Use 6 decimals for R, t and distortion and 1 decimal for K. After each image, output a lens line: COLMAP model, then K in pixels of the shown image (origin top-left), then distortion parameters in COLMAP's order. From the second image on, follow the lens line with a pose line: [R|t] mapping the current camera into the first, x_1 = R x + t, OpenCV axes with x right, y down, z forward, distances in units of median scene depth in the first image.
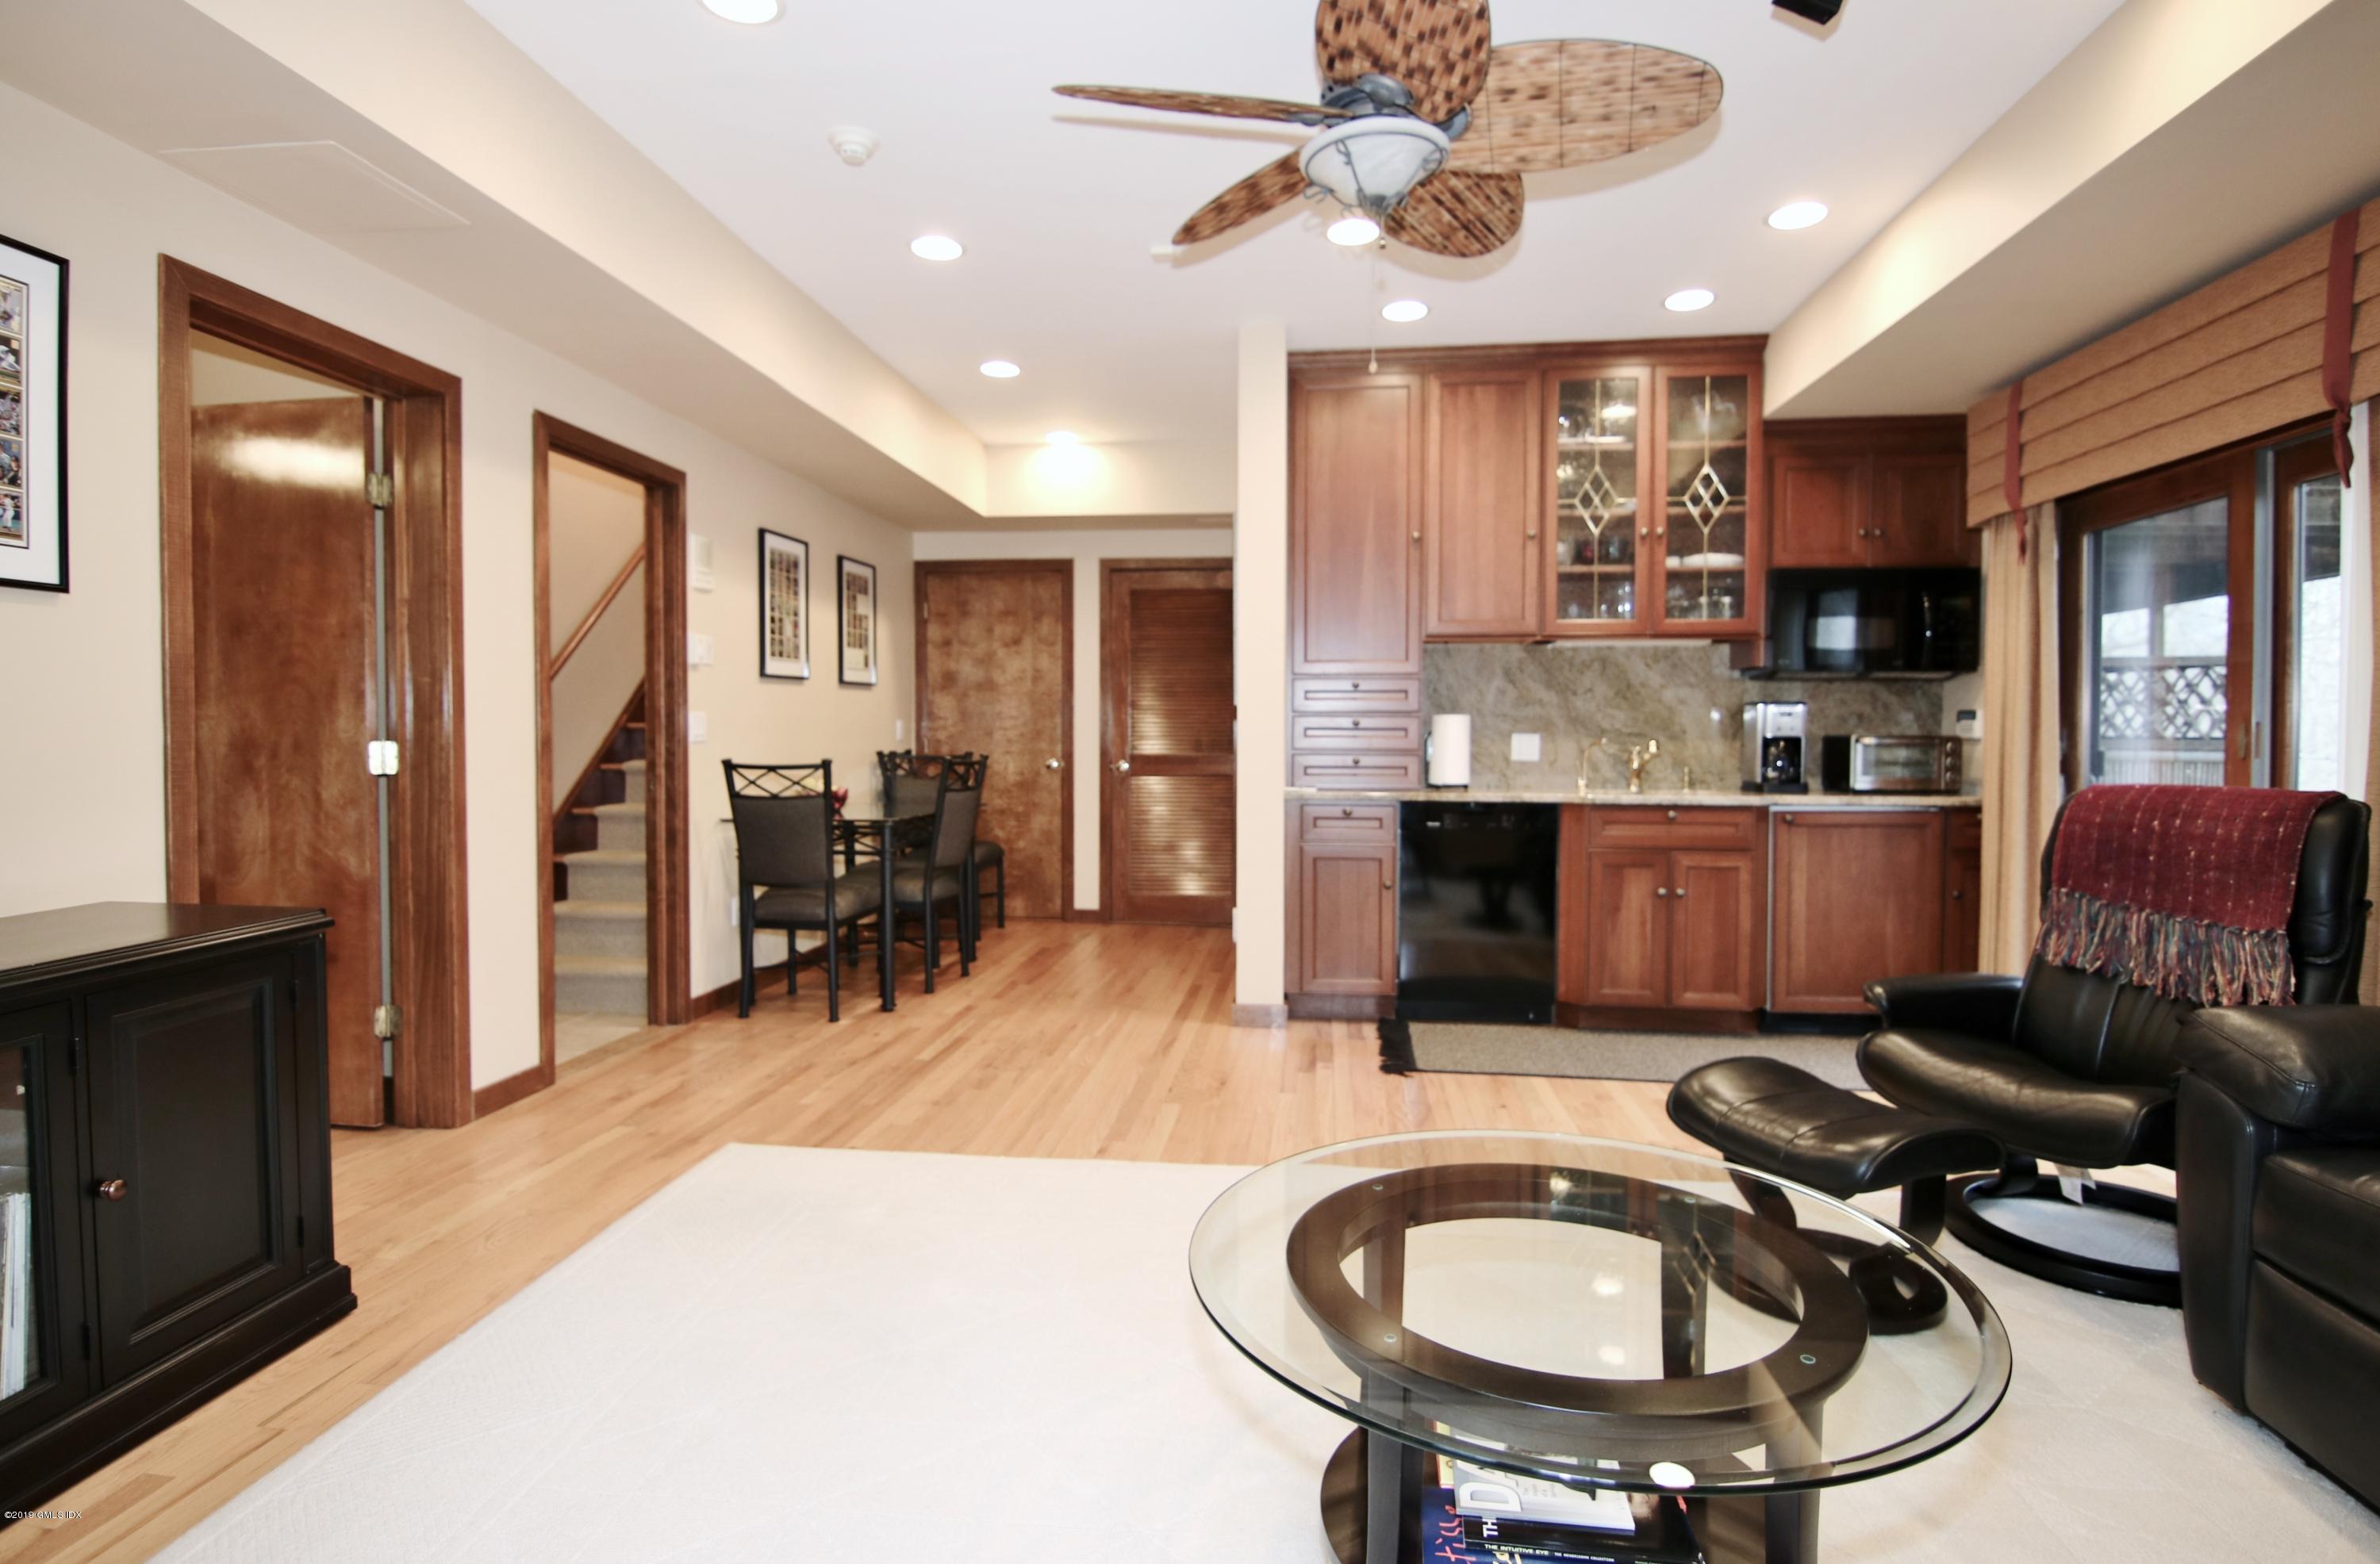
lens RADIAL K [[1219.9, 0, 1180.0], [0, 1219.9, 776.2], [0, 0, 1]] dist [-0.014335, -0.006092]
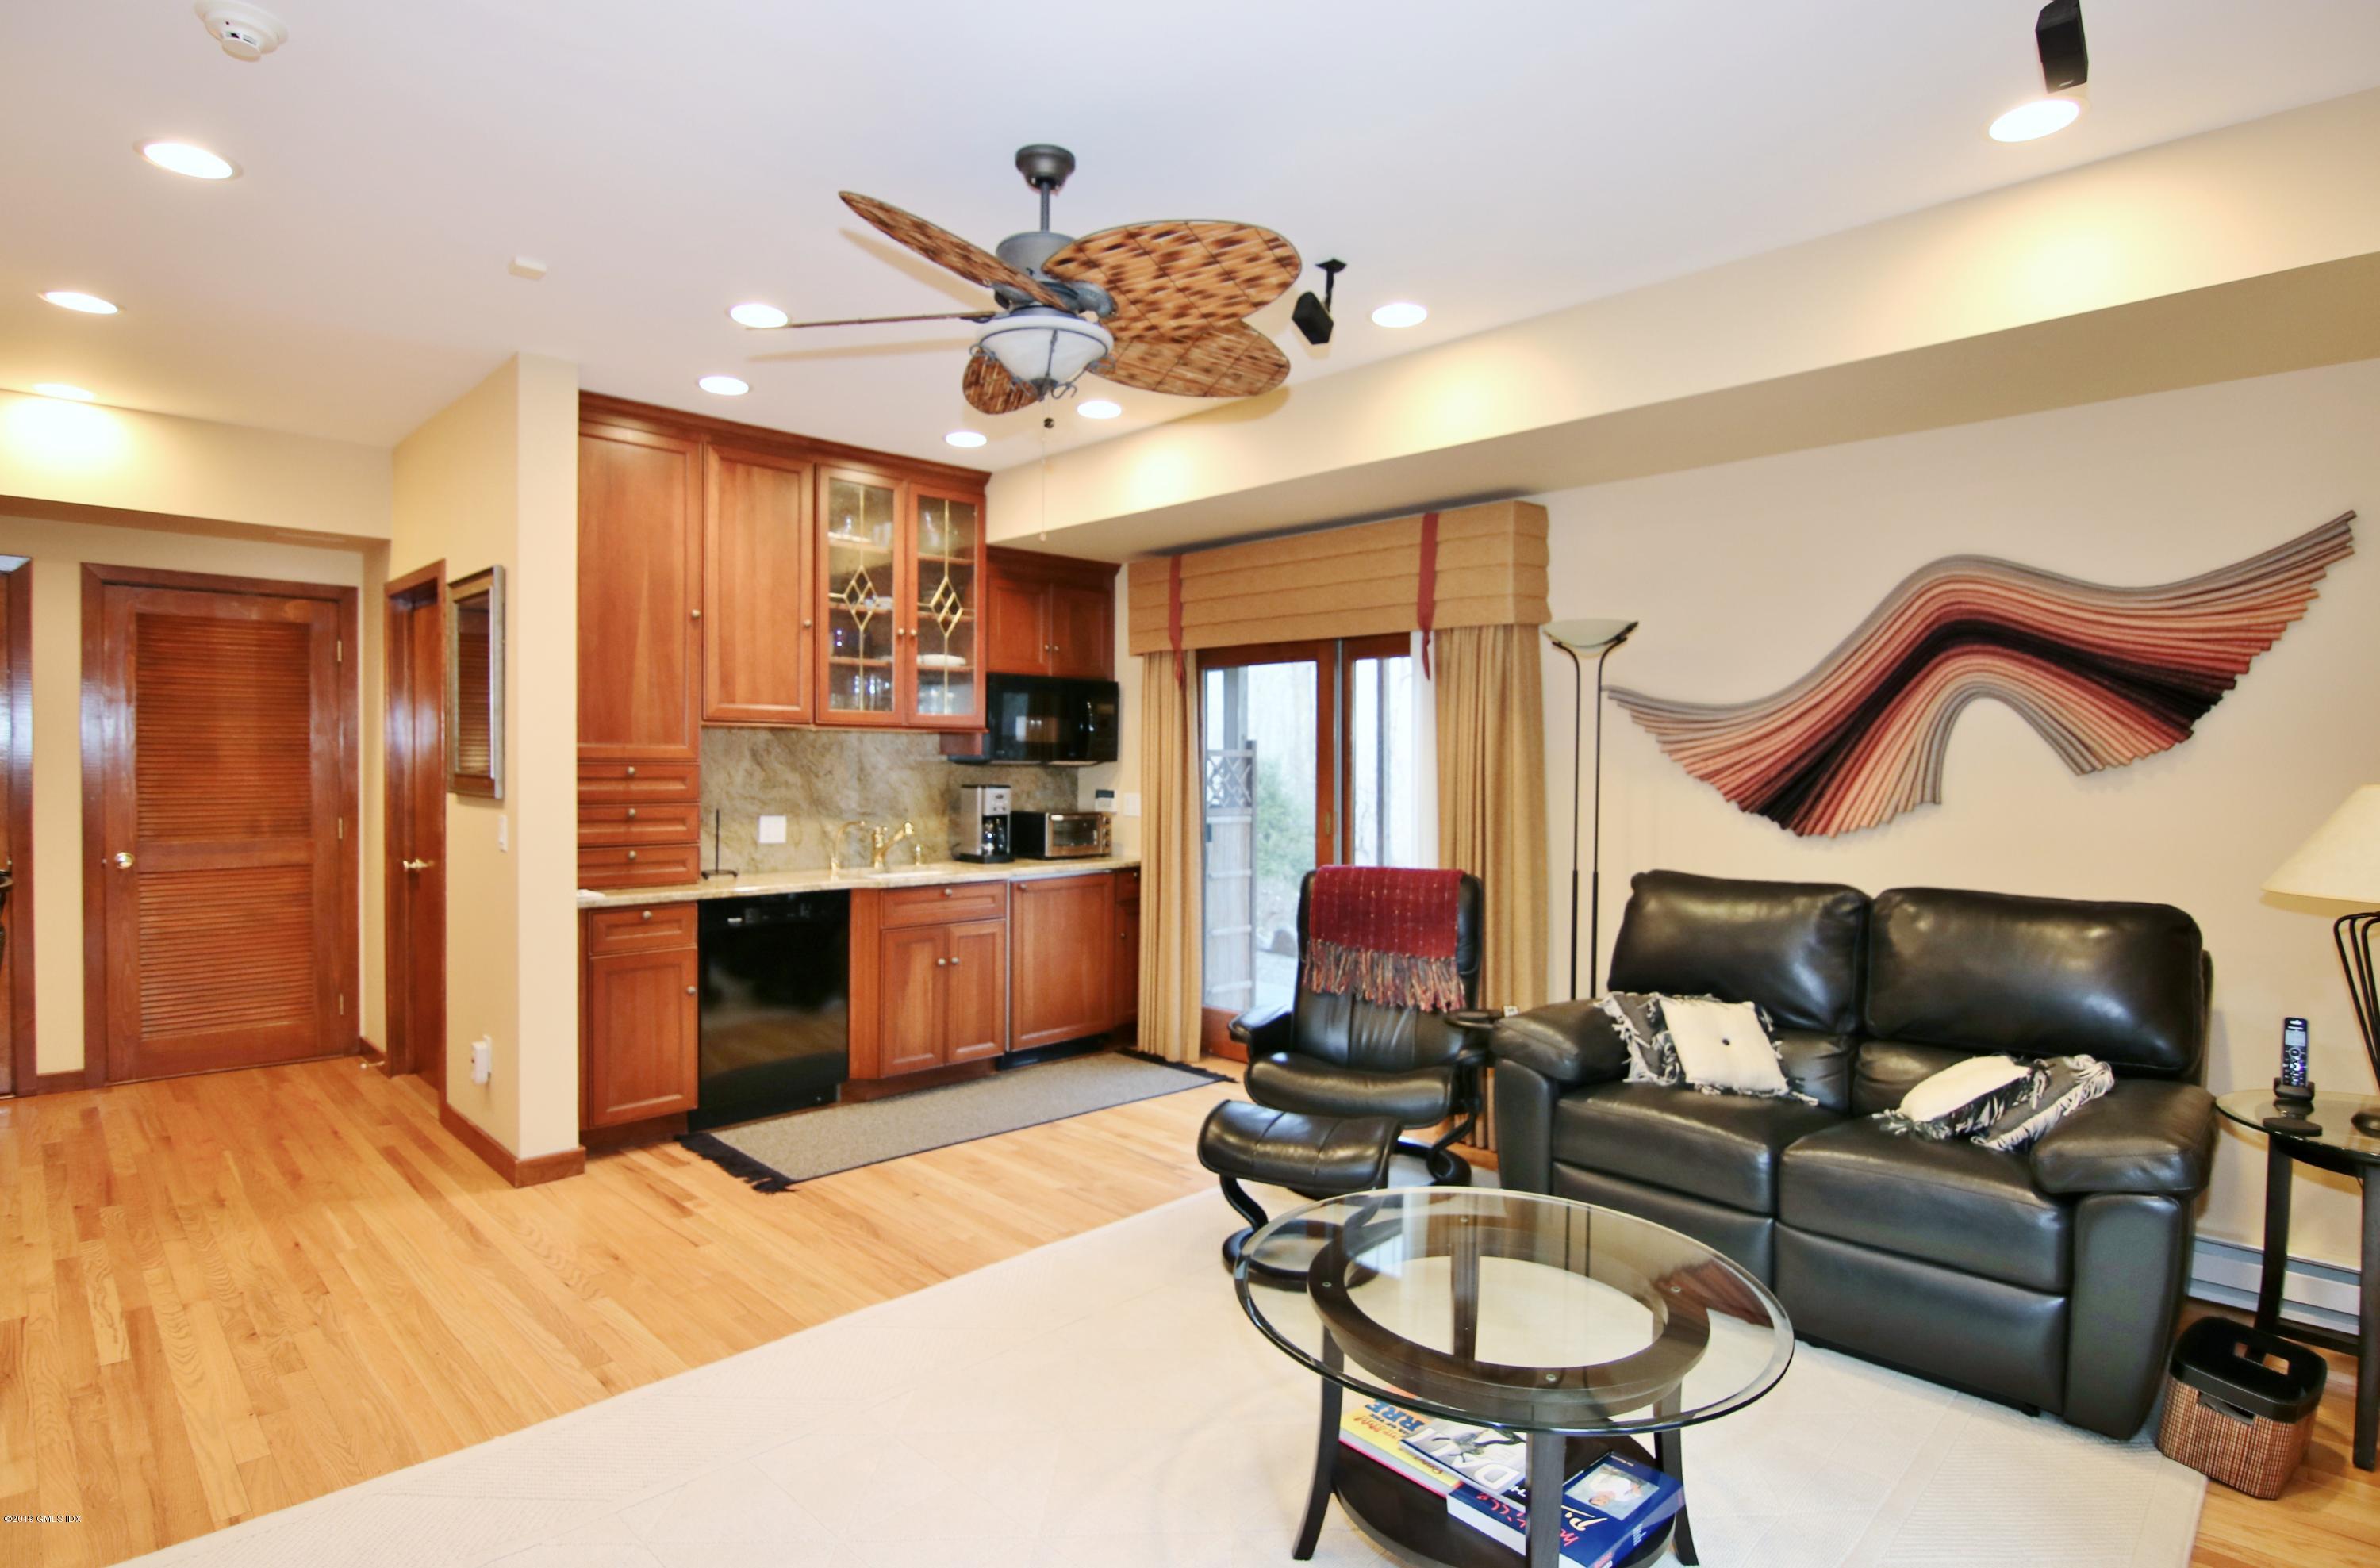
lens RADIAL K [[1219.9, 0, 1190.8], [0, 1219.9, 775.1], [0, 0, 1]] dist [-0.014335, -0.006092]
pose [[0.618207, -0.007511, 0.785980, -0.320235], [0.019975, 0.999782, -0.006158, -0.061335], [-0.785762, 0.019507, 0.618222, 0.125944]]
